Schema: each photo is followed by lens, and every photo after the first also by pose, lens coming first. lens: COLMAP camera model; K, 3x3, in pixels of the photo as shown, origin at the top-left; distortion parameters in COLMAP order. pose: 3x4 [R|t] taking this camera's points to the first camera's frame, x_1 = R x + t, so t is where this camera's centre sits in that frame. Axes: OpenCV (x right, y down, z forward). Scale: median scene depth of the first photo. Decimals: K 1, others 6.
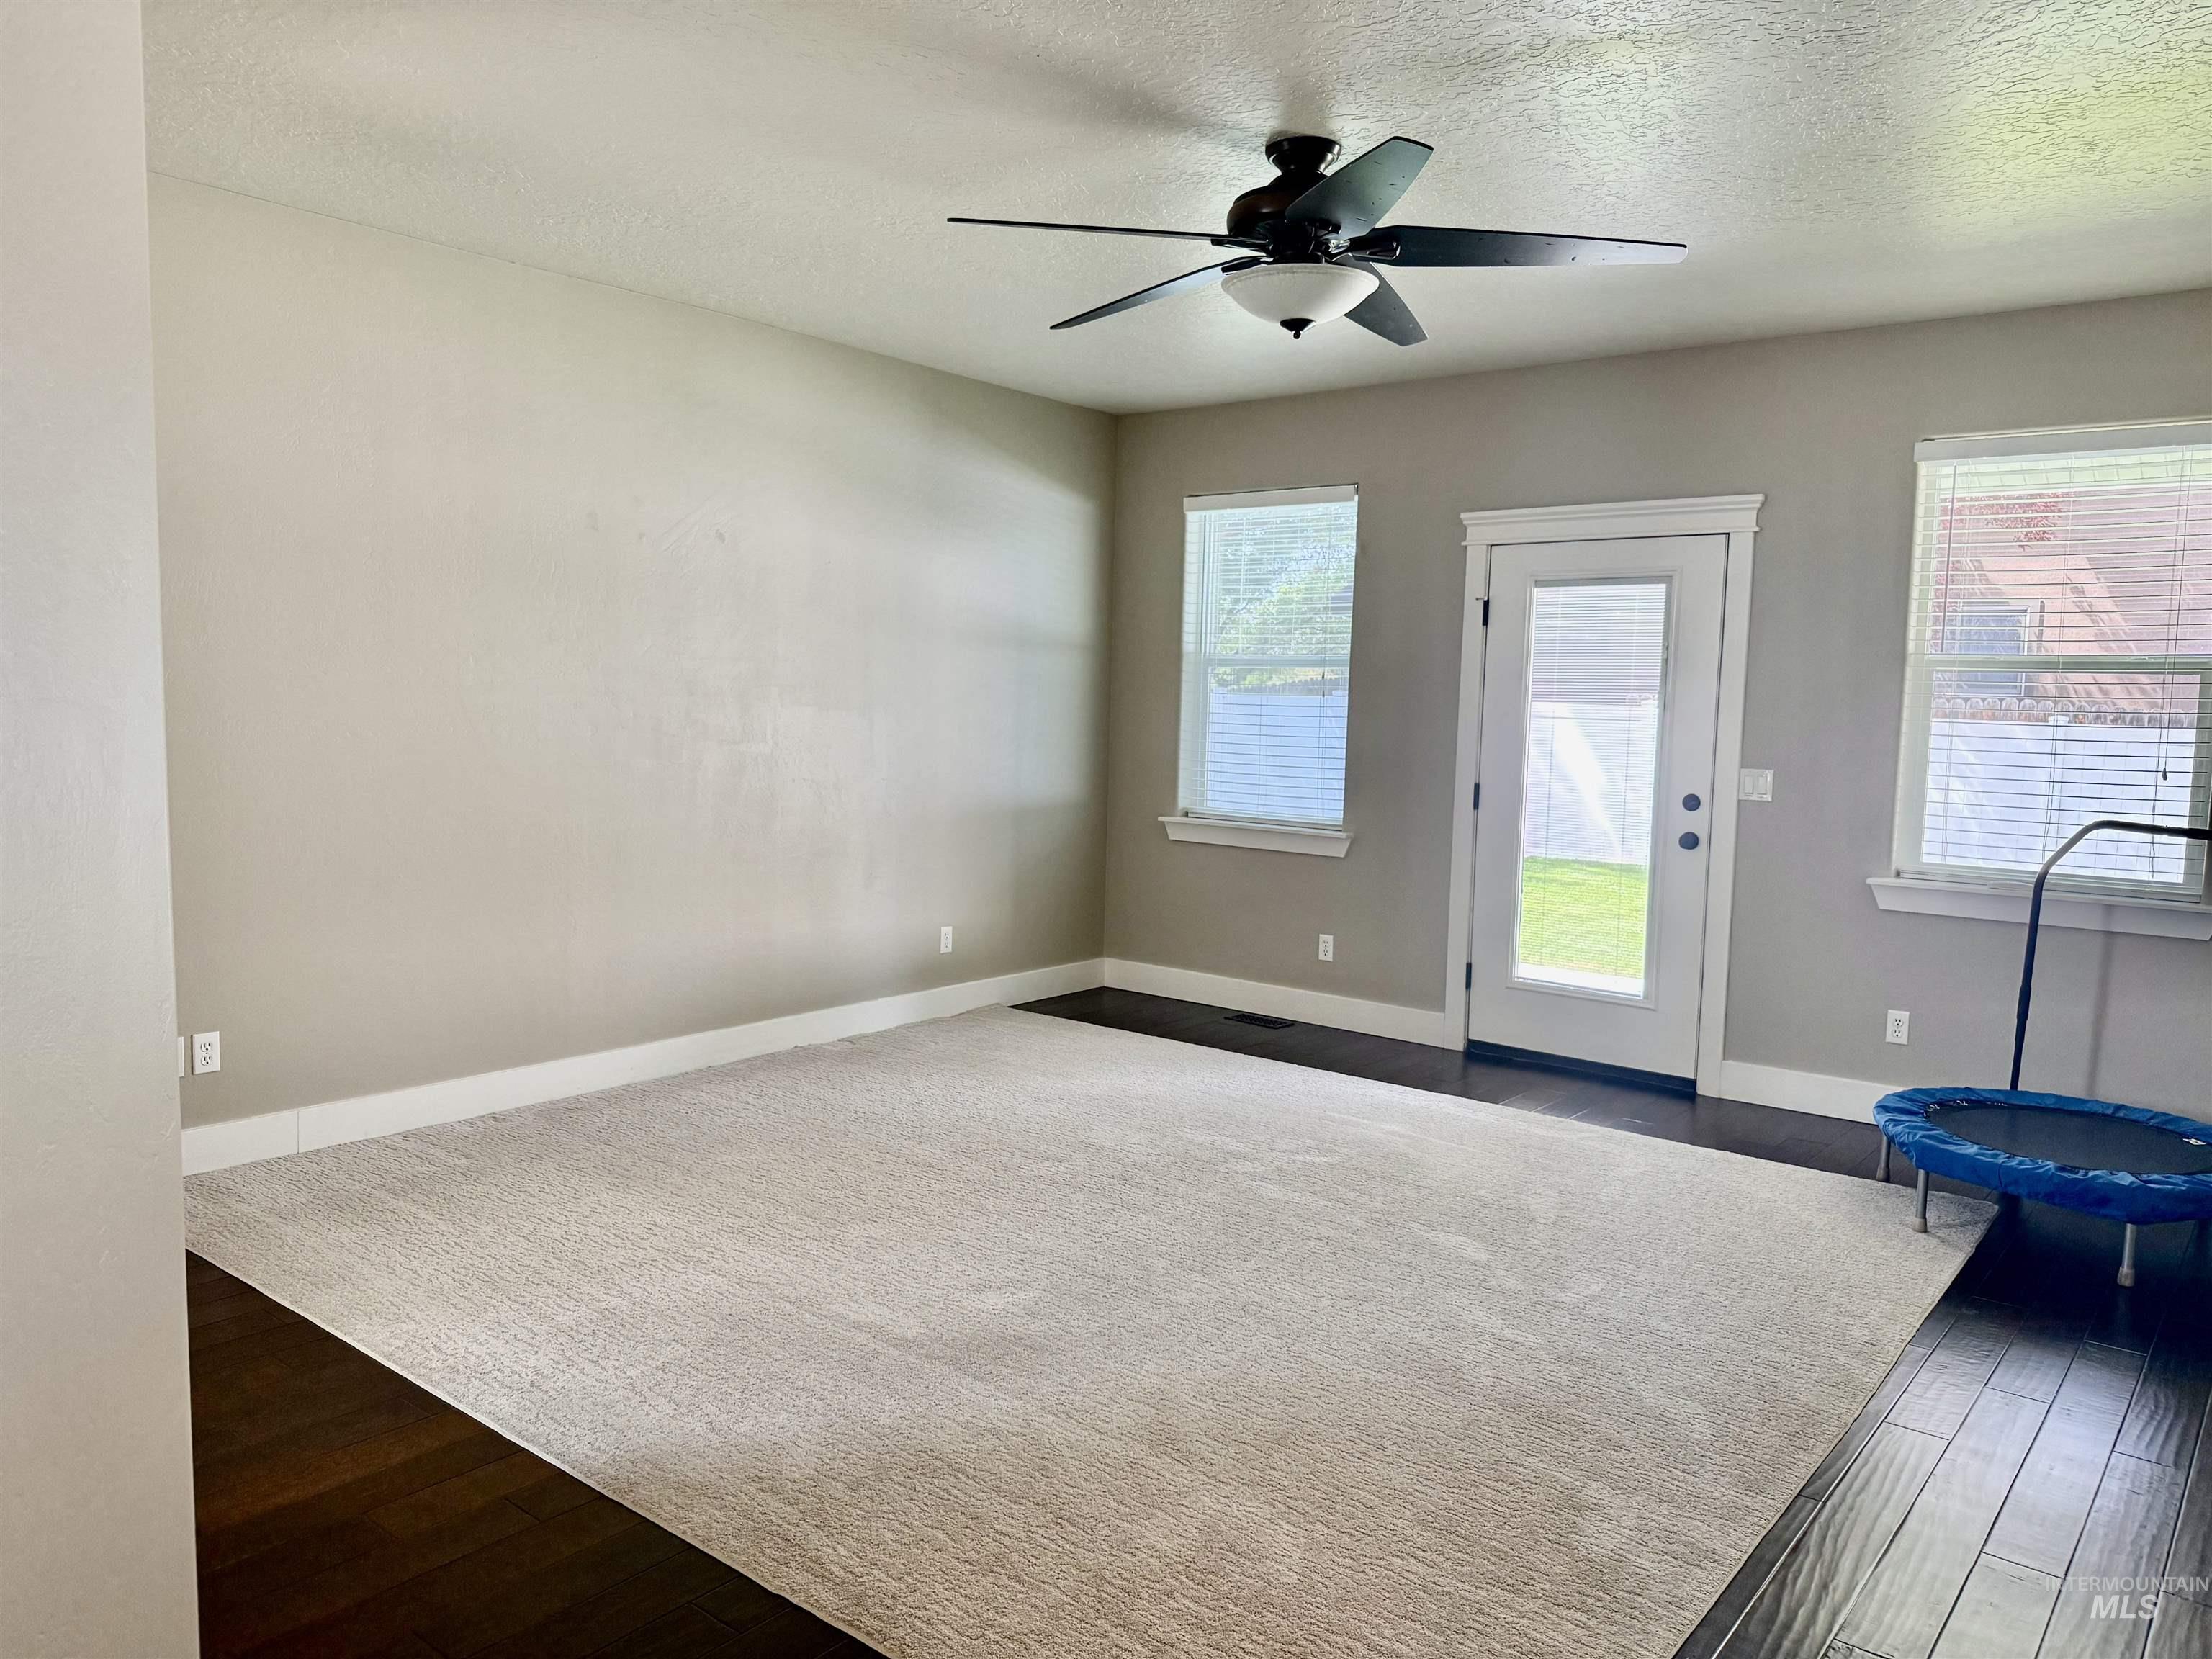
lens RADIAL K [[1504.9, 0, 1106.4], [0, 1504.9, 796.2], [0, 0, 1]] dist [0.085295, -0.182234]
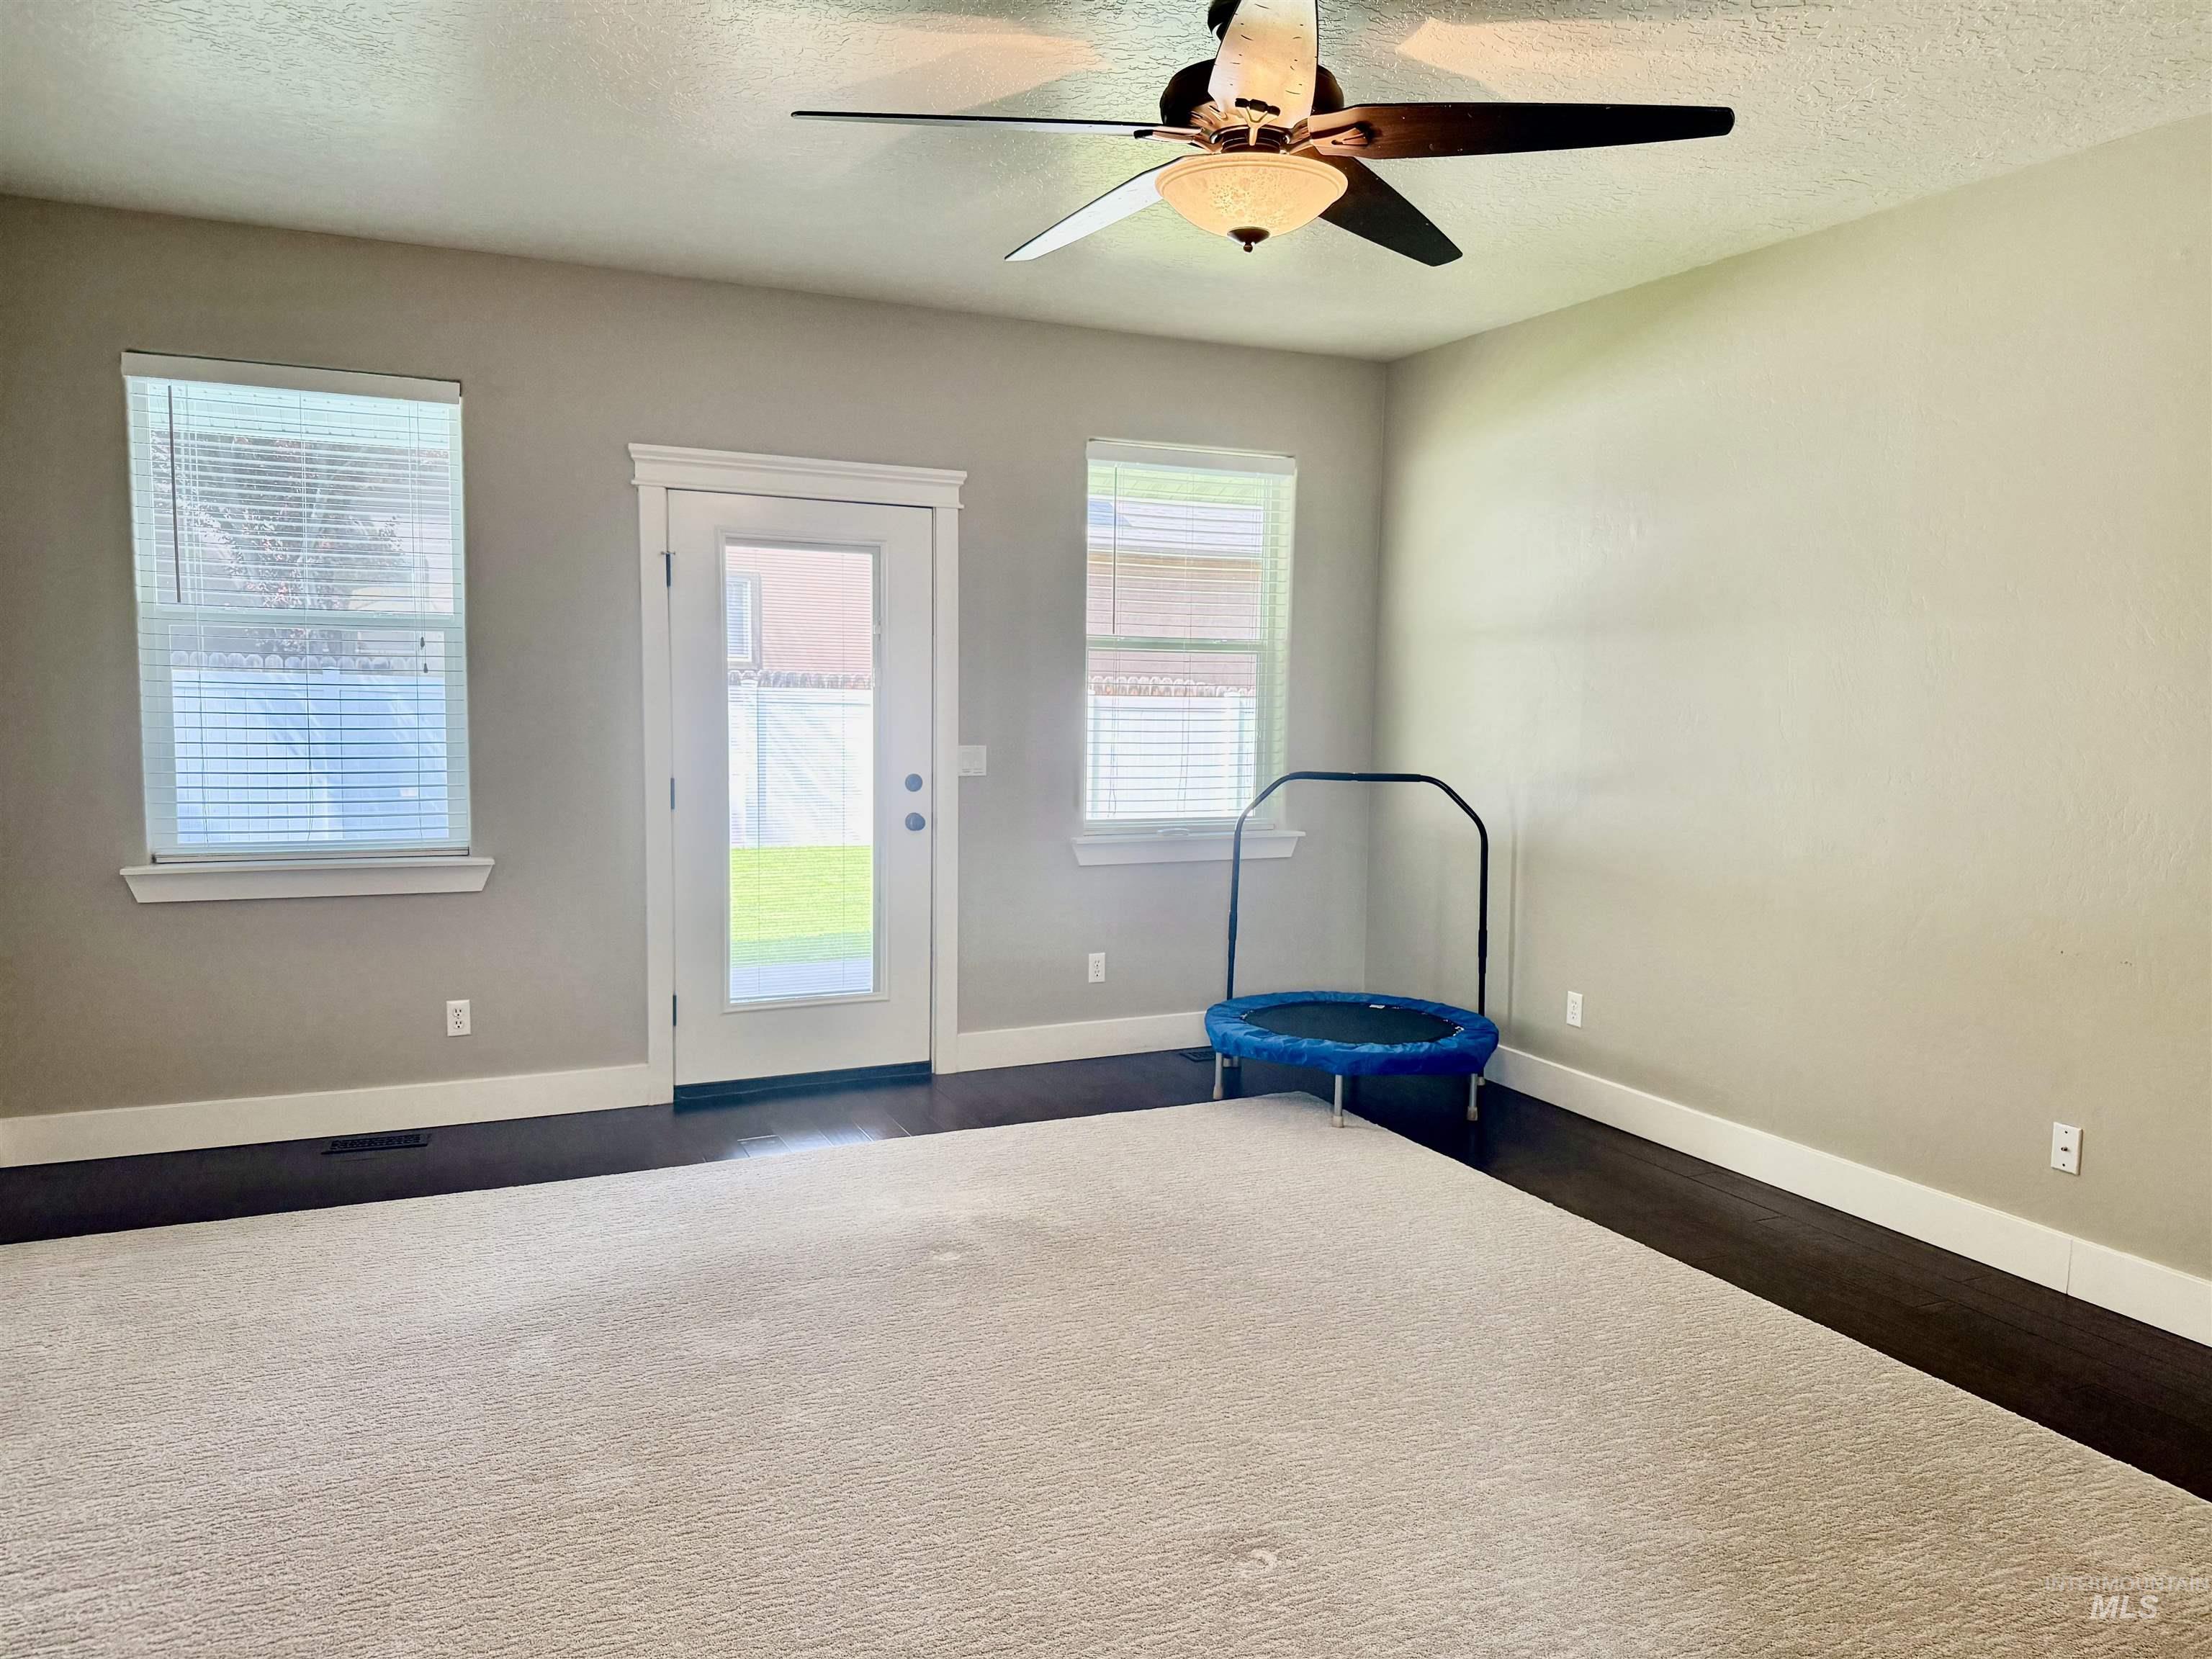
lens RADIAL K [[1569.3, 0, 1092.5], [0, 1569.3, 829.9], [0, 0, 1]] dist [0.132130, -0.223297]
pose [[0.427107, -0.094392, 0.899261, -0.475636], [0.058262, 0.995342, 0.076806, -0.036324], [-0.902322, 0.019589, 0.430617, 0.456791]]
